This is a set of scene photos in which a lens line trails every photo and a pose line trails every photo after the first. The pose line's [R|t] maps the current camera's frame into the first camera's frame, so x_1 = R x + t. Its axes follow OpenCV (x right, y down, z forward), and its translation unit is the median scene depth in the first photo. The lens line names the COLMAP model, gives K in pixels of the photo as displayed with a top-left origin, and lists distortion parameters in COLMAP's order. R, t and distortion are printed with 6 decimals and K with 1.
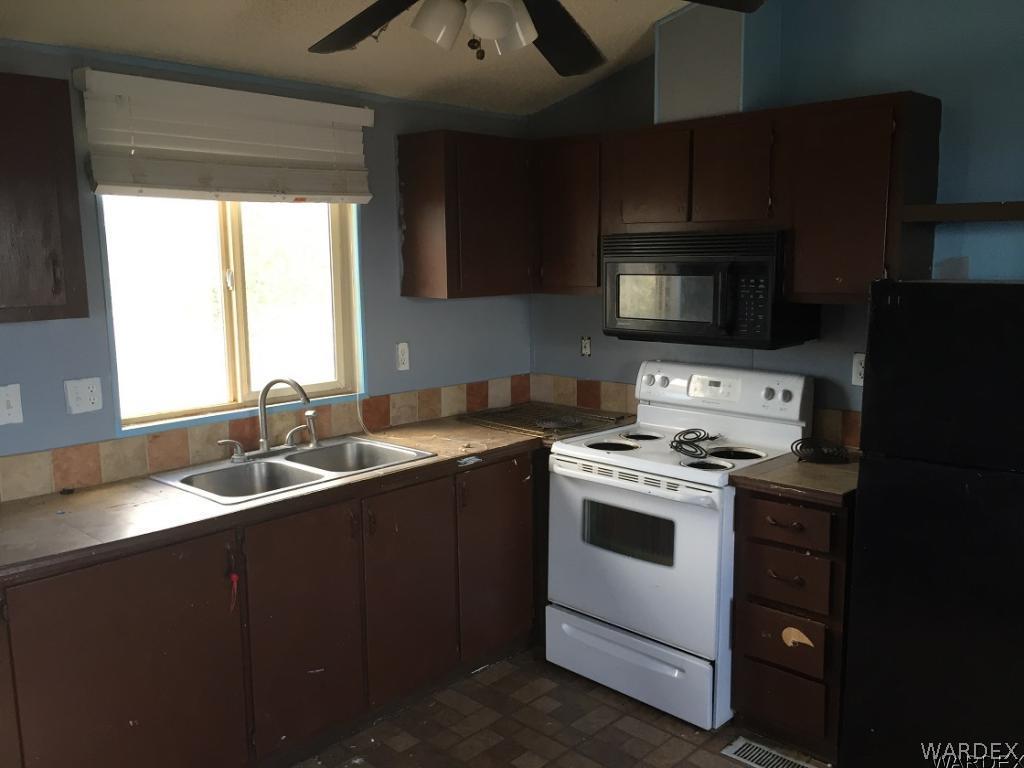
lens RADIAL K [[880.7, 0, 512.0], [0, 880.7, 384.0], [0, 0, 1]] dist [0.136687, -0.179985]
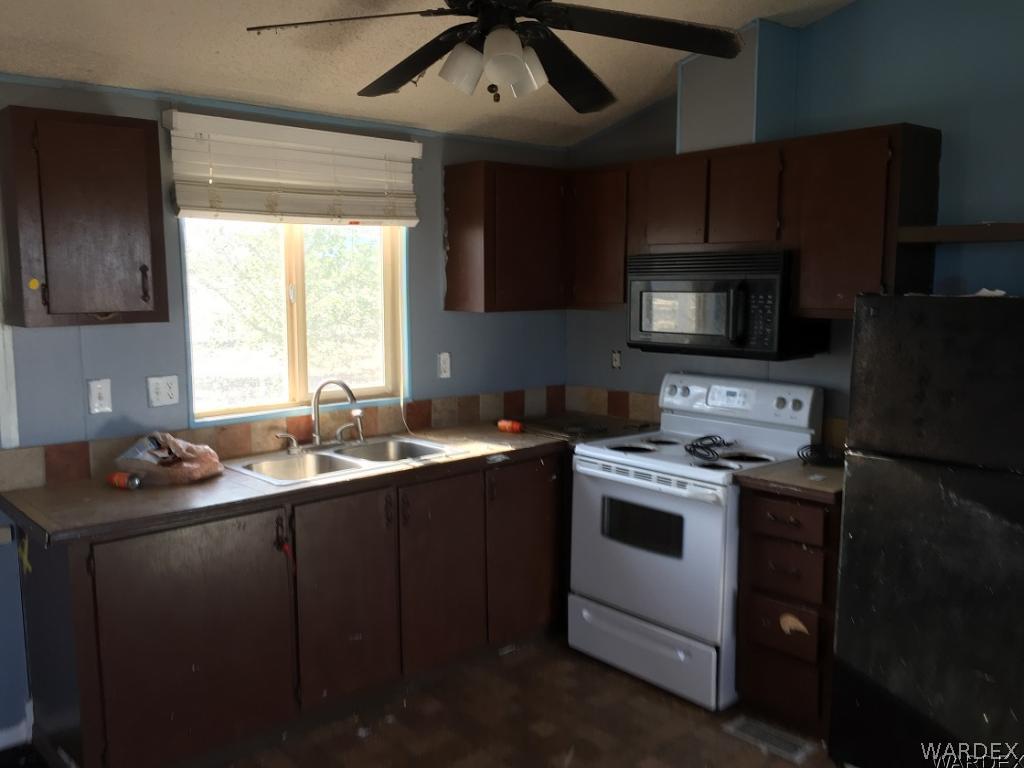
lens RADIAL K [[880.7, 0, 512.0], [0, 880.7, 384.0], [0, 0, 1]] dist [0.136687, -0.179985]
pose [[0.996817, 0.014733, -0.078354, 0.052562], [-0.017076, 0.999424, -0.029322, 0.026096], [0.077877, 0.030566, 0.996494, -0.097464]]
